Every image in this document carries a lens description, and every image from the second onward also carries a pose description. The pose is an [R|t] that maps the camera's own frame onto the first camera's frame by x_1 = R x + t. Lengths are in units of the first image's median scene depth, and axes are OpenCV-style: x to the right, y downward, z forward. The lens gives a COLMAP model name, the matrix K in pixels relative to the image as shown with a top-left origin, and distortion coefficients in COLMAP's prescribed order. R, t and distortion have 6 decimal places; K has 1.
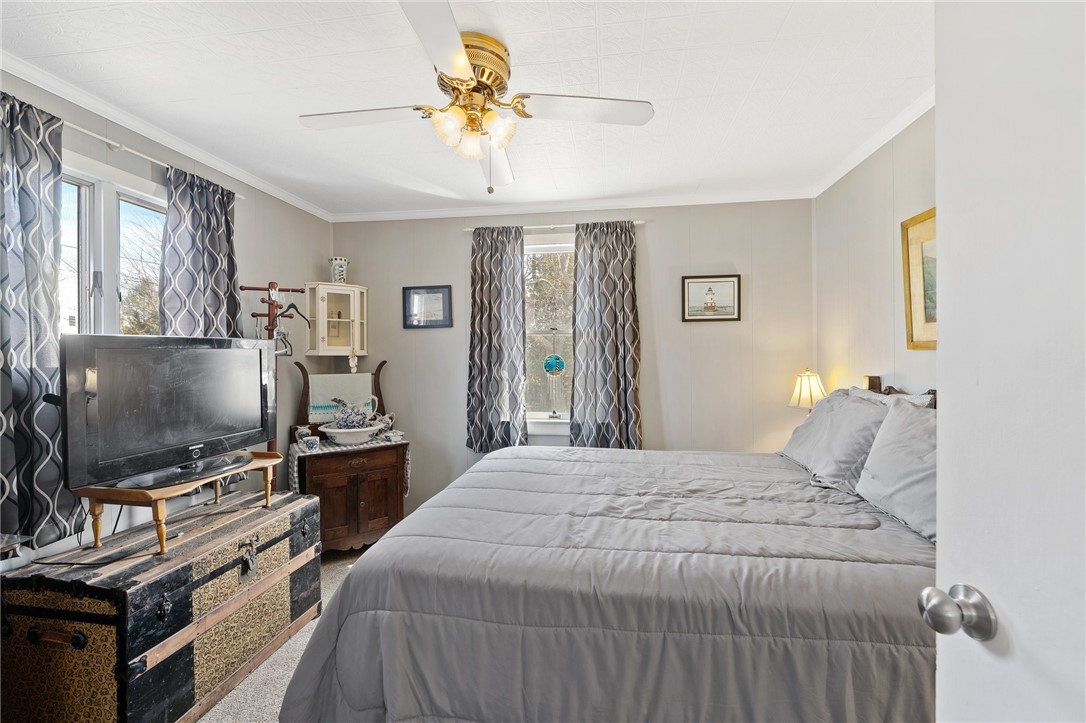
lens RADIAL K [[426.3, 0, 541.9], [0, 426.3, 354.7], [0, 0, 1]] dist [-0.014155, 0.004241]
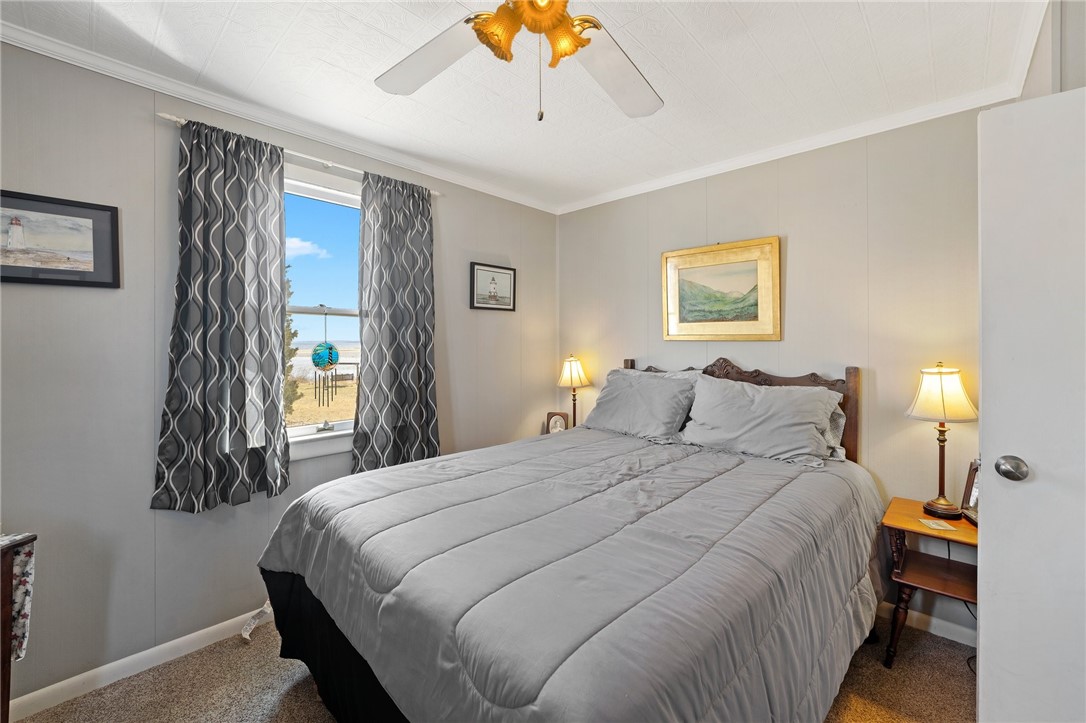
lens RADIAL K [[431.7, 0, 539.1], [0, 431.7, 339.1], [0, 0, 1]] dist [-0.015562, -0.000013]
pose [[0.581390, 0.011896, 0.813538, -0.362090], [-0.003787, 0.999922, -0.011915, 0.002227], [-0.813616, 0.003847, 0.581389, 0.298419]]
